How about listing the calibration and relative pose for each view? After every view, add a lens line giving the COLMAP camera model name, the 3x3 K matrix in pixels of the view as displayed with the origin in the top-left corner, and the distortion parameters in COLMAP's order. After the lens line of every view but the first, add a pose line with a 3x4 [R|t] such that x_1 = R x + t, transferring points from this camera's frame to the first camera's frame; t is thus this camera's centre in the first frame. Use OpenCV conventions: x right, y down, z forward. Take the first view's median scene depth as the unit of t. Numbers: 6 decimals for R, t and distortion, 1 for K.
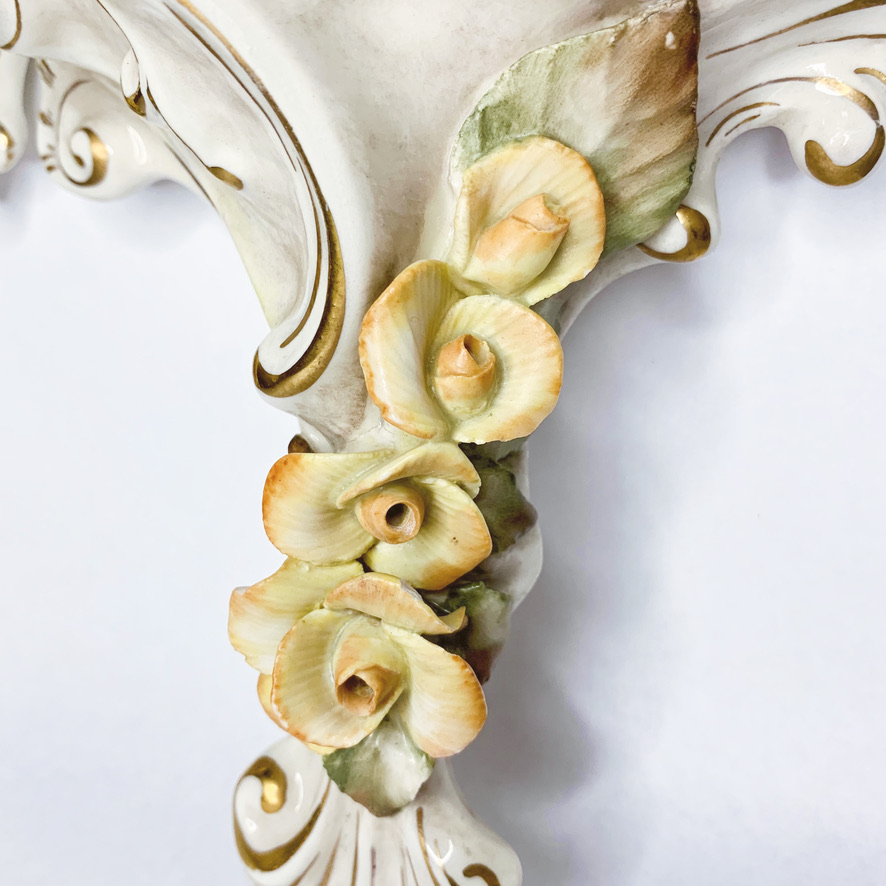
lens RADIAL K [[946.1, 0, 443.0], [0, 946.1, 443.0], [0, 0, 1]] dist [0.223148, -0.740046]
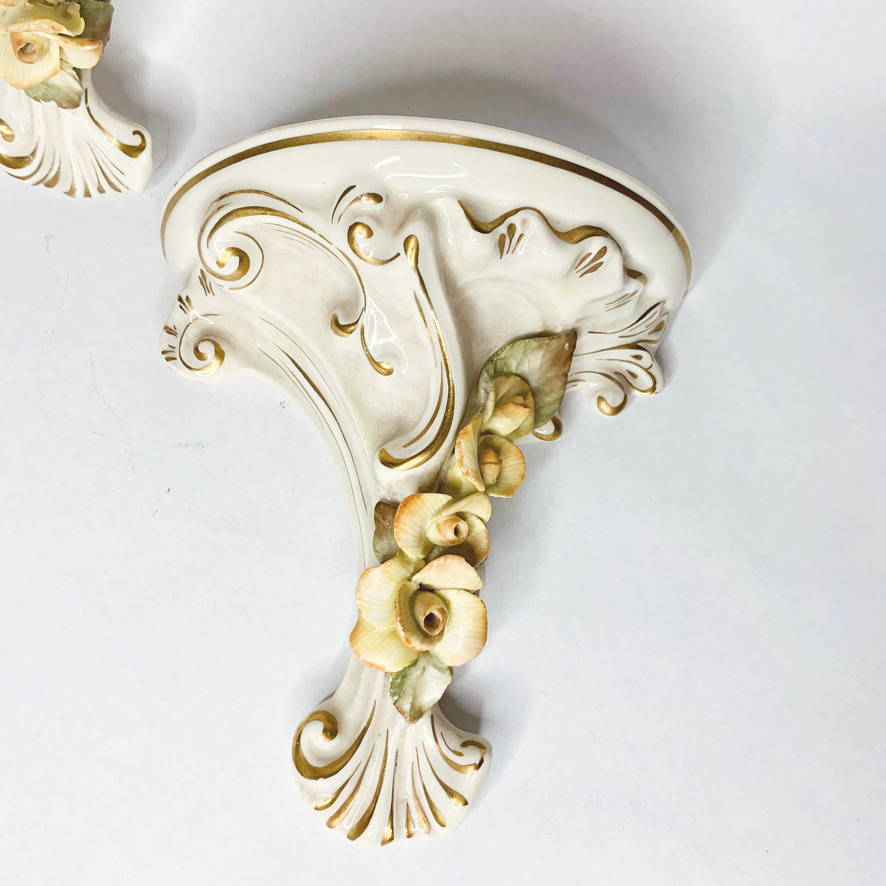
lens RADIAL K [[946.1, 0, 443.0], [0, 946.1, 443.0], [0, 0, 1]] dist [0.223148, -0.740046]
pose [[0.876632, 0.139402, 0.460524, -1.016410], [0.031434, 0.938475, -0.343914, 0.587000], [-0.480133, 0.315962, 0.818316, -0.716878]]
